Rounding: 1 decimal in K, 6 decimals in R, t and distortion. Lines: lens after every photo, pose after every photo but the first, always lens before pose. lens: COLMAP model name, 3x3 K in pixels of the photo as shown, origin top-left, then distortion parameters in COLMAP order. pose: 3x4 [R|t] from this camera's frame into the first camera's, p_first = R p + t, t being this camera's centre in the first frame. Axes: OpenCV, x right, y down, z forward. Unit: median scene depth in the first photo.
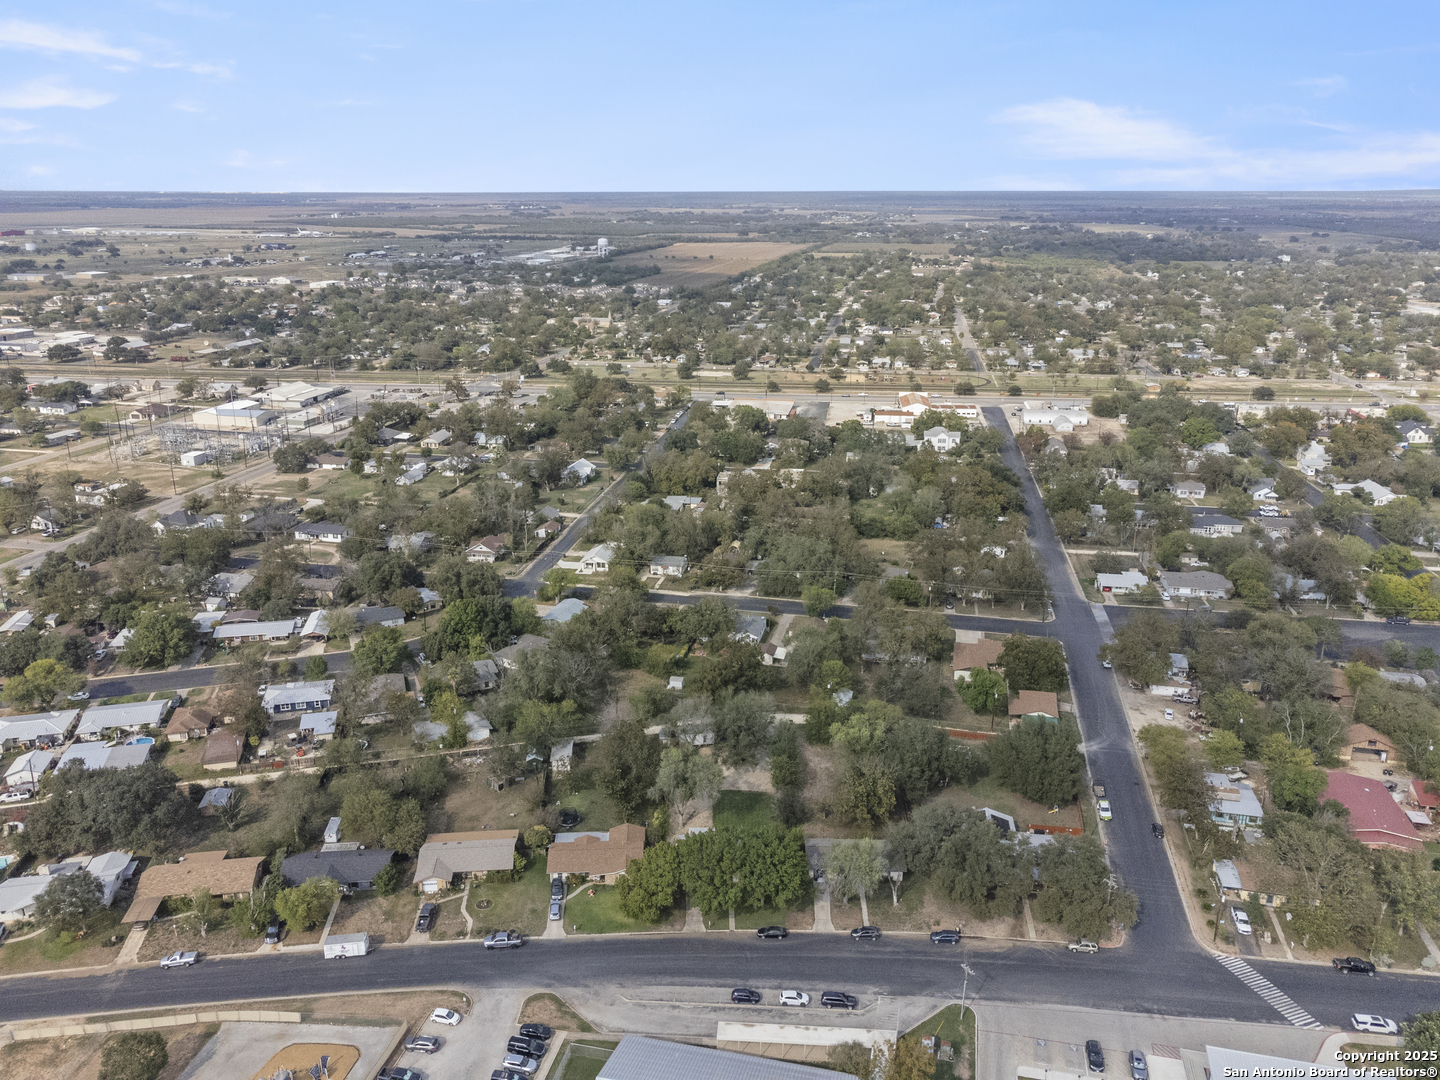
lens RADIAL K [[1061.6, 0, 726.1], [0, 1061.6, 538.2], [0, 0, 1]] dist [-0.002077, 0.042707]
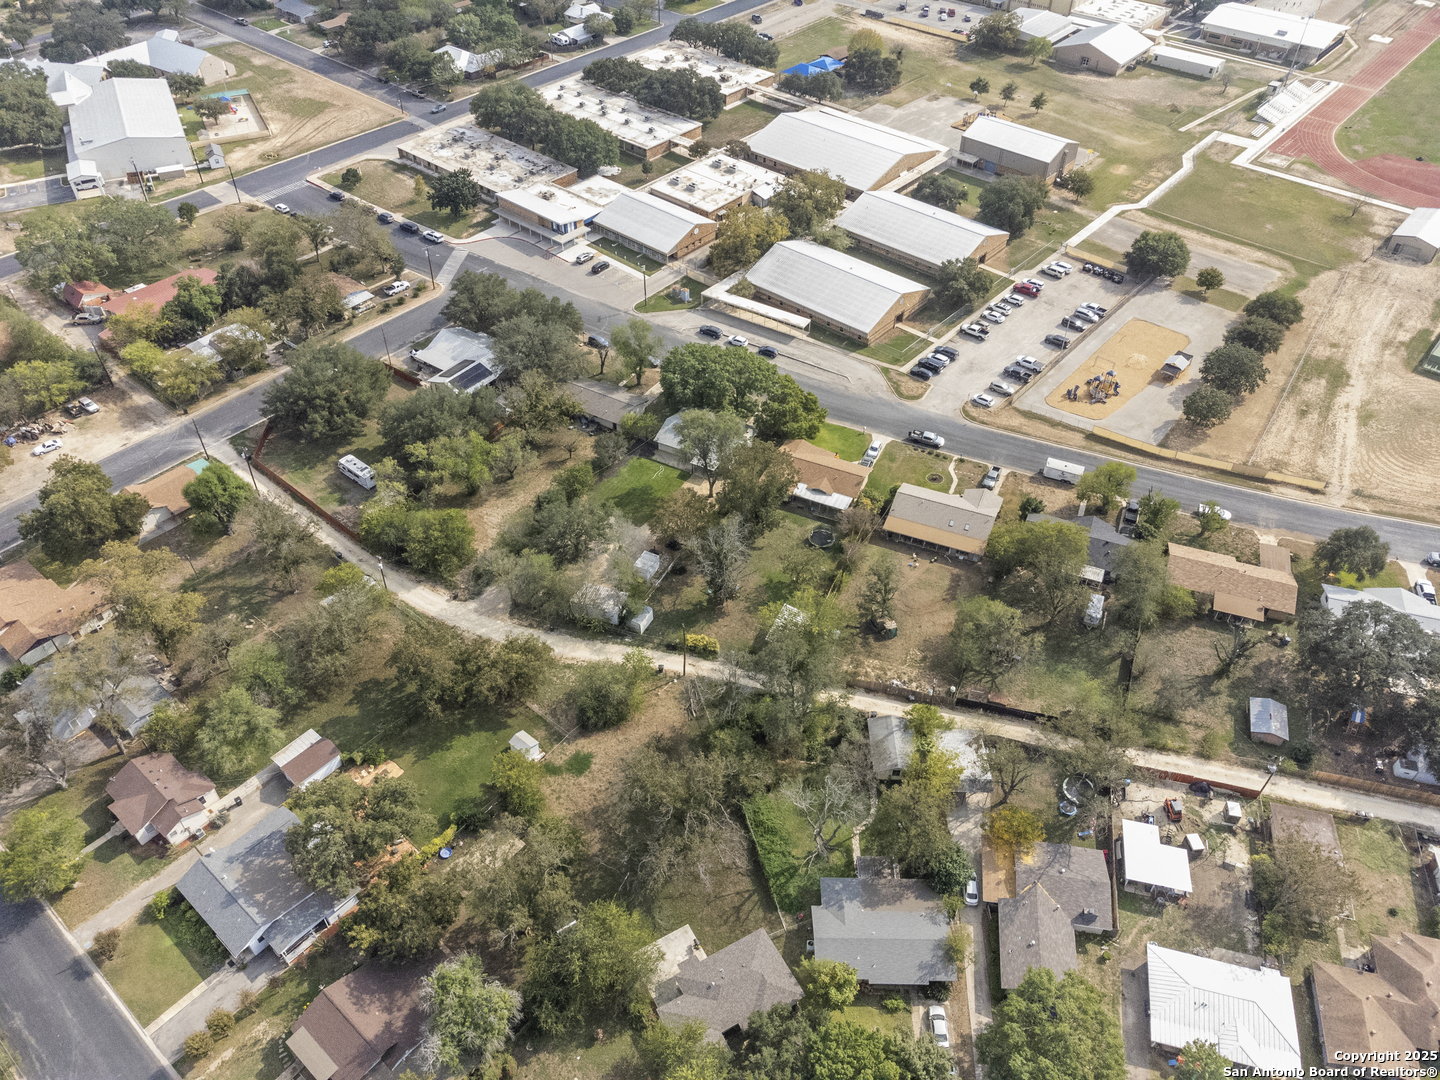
lens RADIAL K [[1012.7, 0, 720.1], [0, 1012.7, 579.2], [0, 0, 1]] dist [0.000548, 0.032388]
pose [[-0.882061, -0.337507, 0.328722, -0.403562], [0.140105, 0.478249, 0.866977, -0.499488], [-0.449822, 0.810782, -0.374558, 1.556318]]
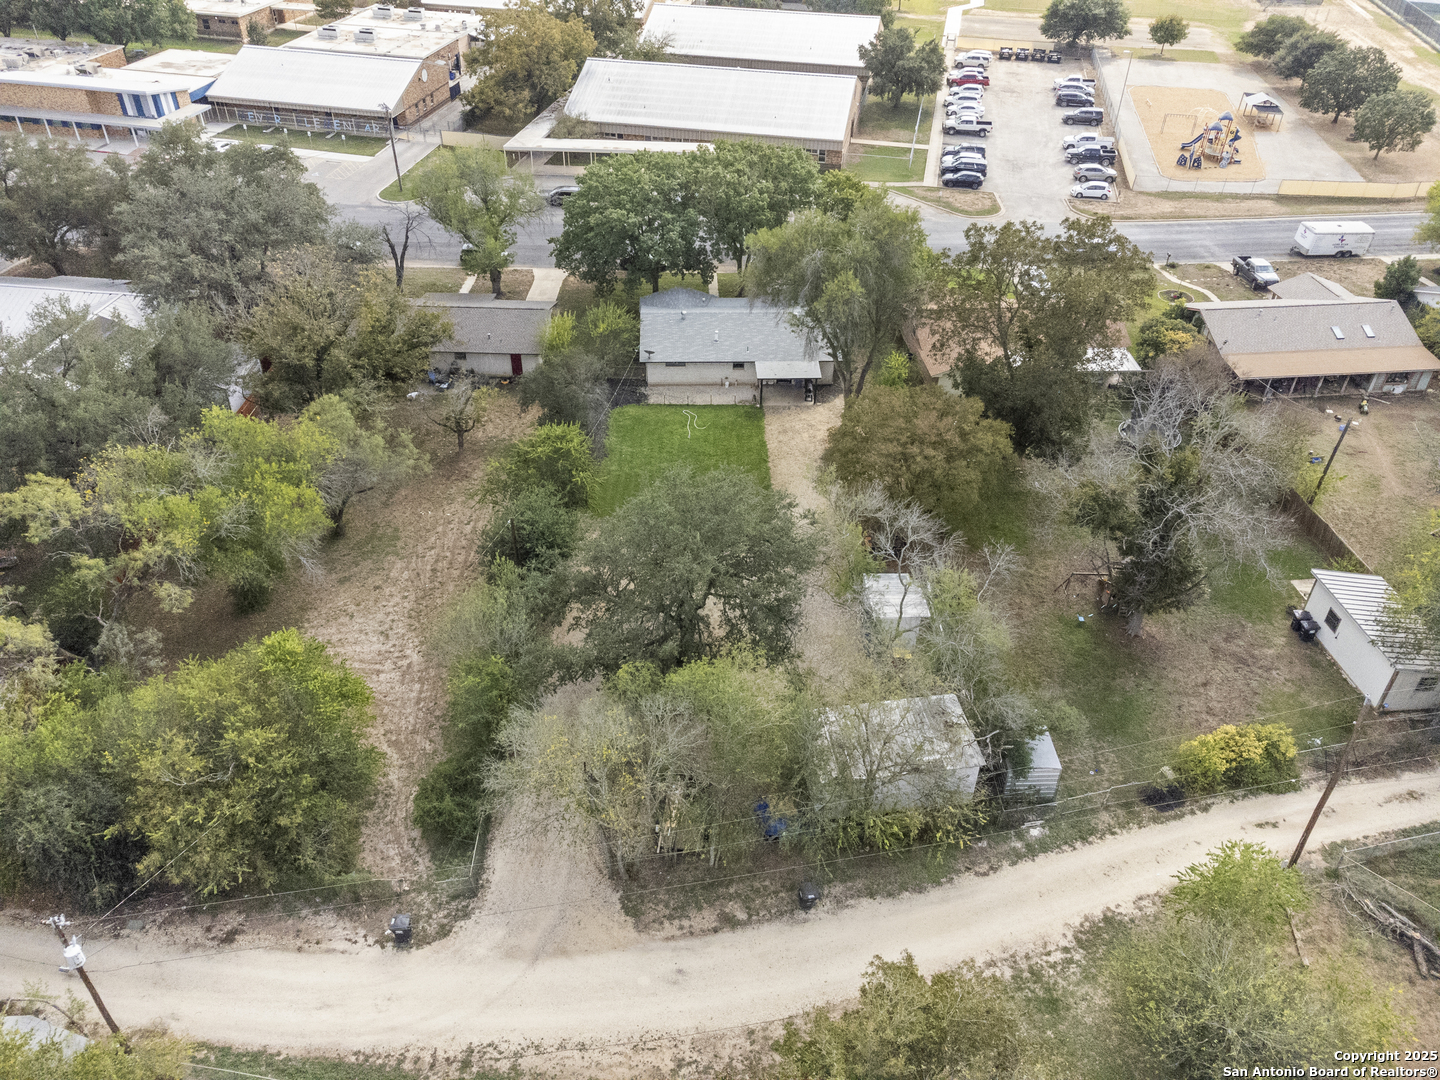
lens RADIAL K [[1061.6, 0, 726.1], [0, 1061.6, 538.2], [0, 0, 1]] dist [-0.002077, 0.042707]
pose [[-0.999696, -0.000934, -0.024657, 0.012020], [-0.020906, 0.562864, 0.826285, -0.023023], [0.013106, 0.826549, -0.562712, 1.407450]]
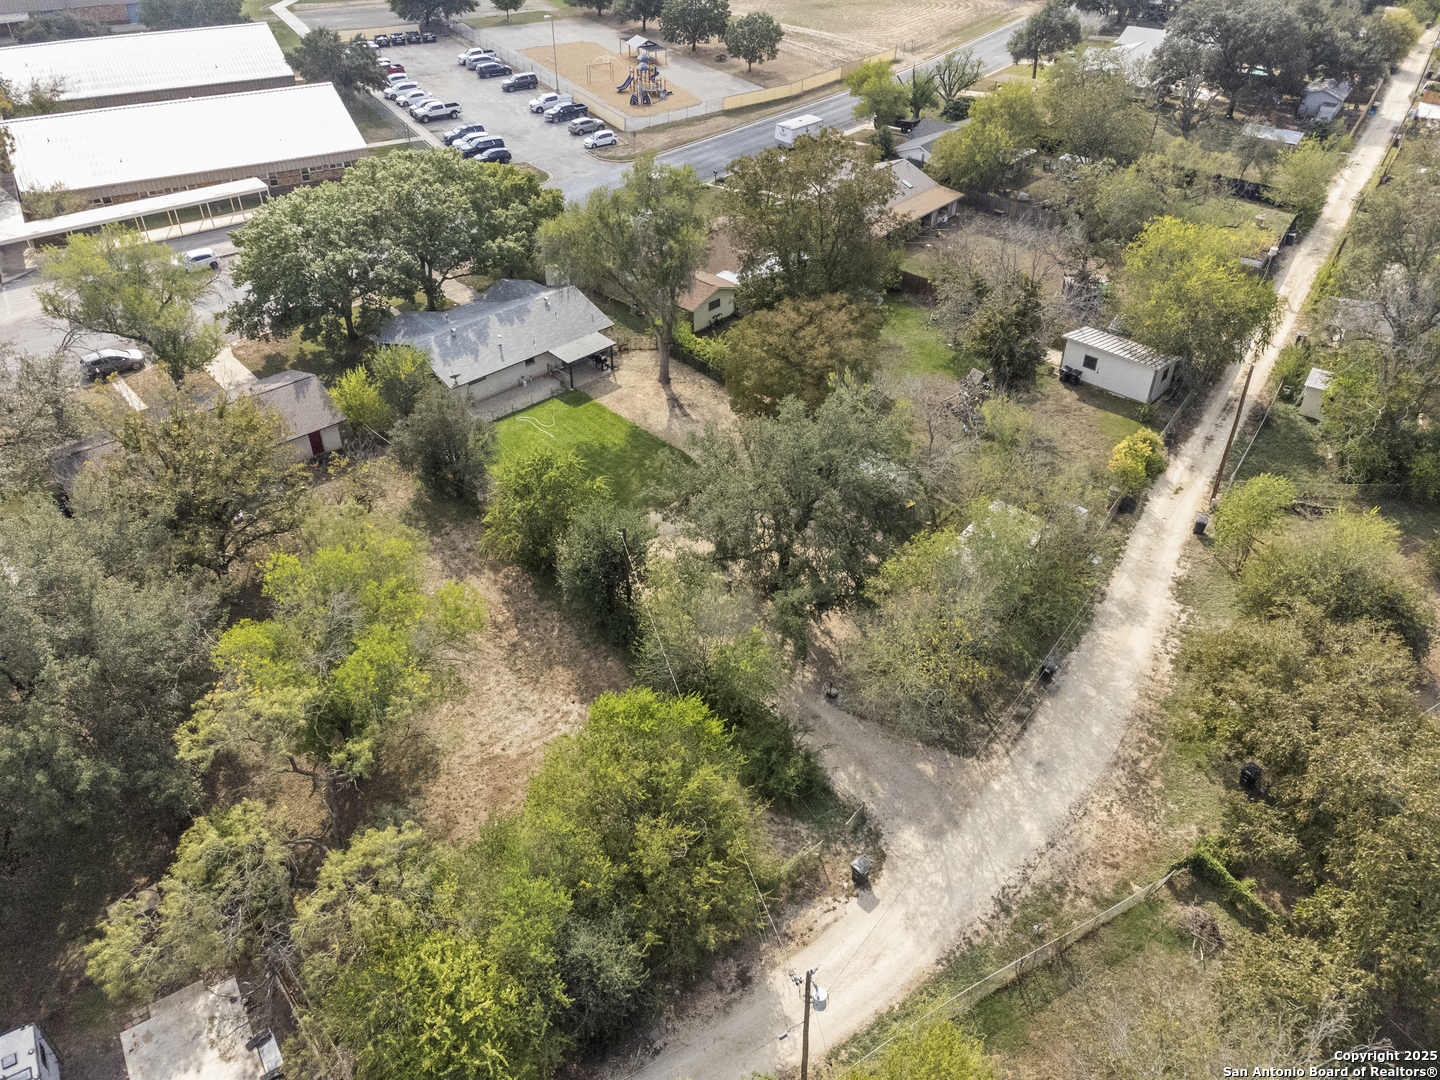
lens RADIAL K [[1061.6, 0, 726.1], [0, 1061.6, 538.2], [0, 0, 1]] dist [-0.002077, 0.042707]
pose [[-0.731377, 0.411718, -0.543669, 0.213672], [-0.221163, 0.610922, 0.760172, -0.008881], [0.645116, 0.676212, -0.355757, 1.358921]]
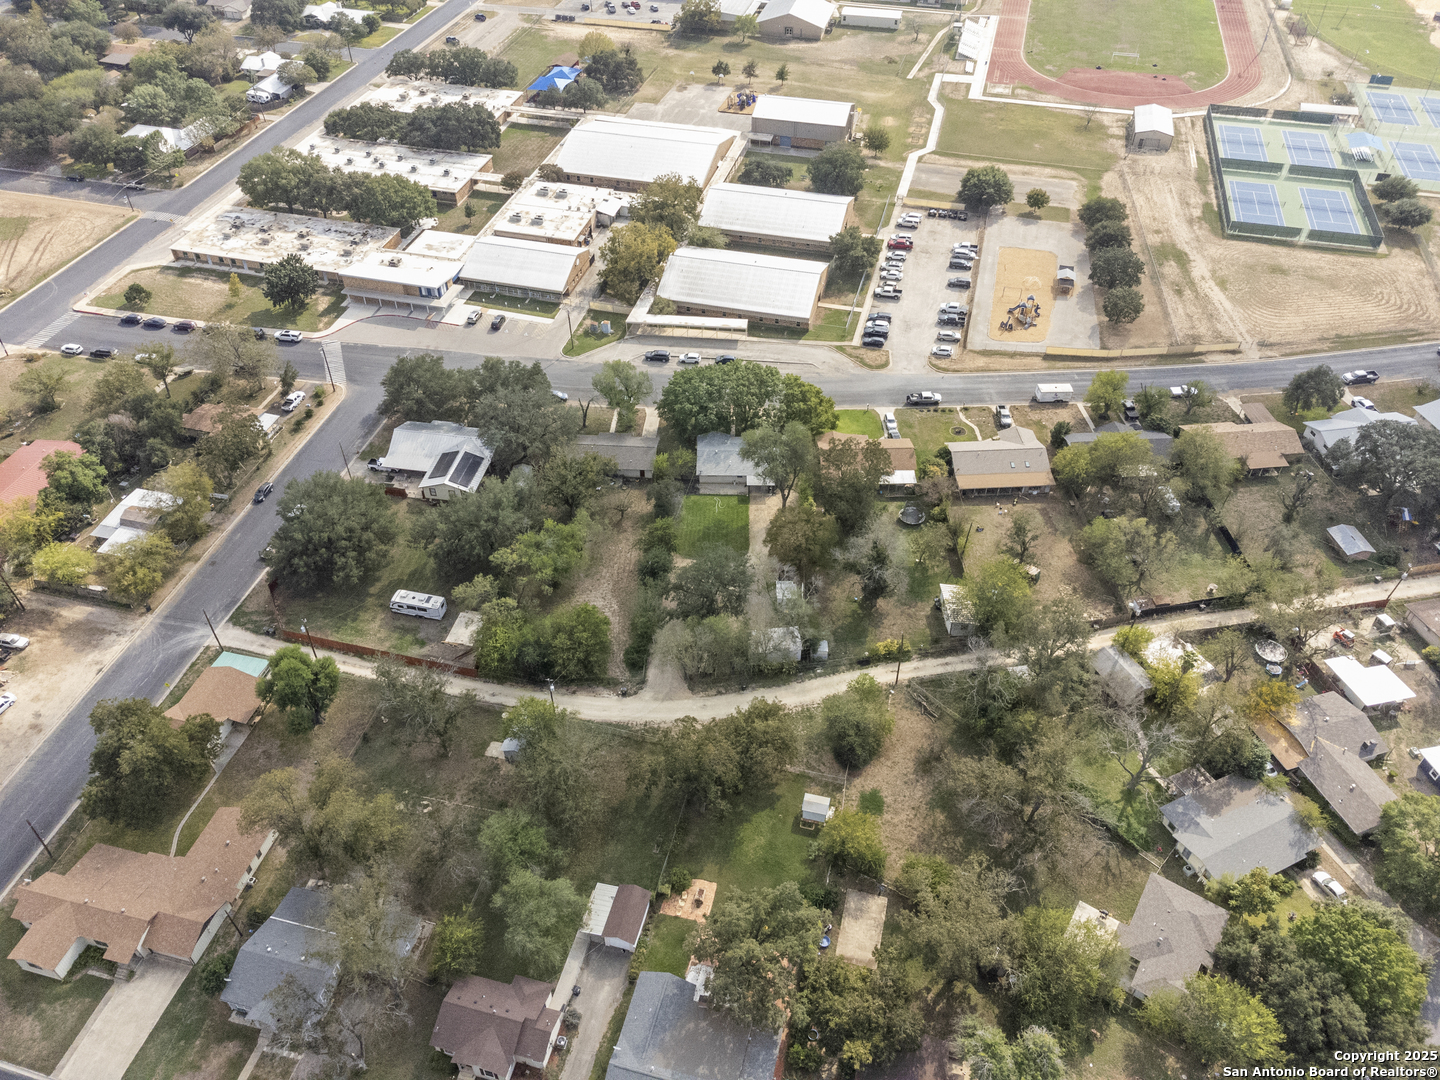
lens RADIAL K [[1012.7, 0, 720.1], [0, 1012.7, 579.2], [0, 0, 1]] dist [0.000548, 0.032388]
pose [[-0.999306, -0.021742, 0.030232, -0.017465], [0.017206, 0.450418, 0.892652, -0.521052], [-0.033025, 0.892553, -0.449731, 1.621255]]
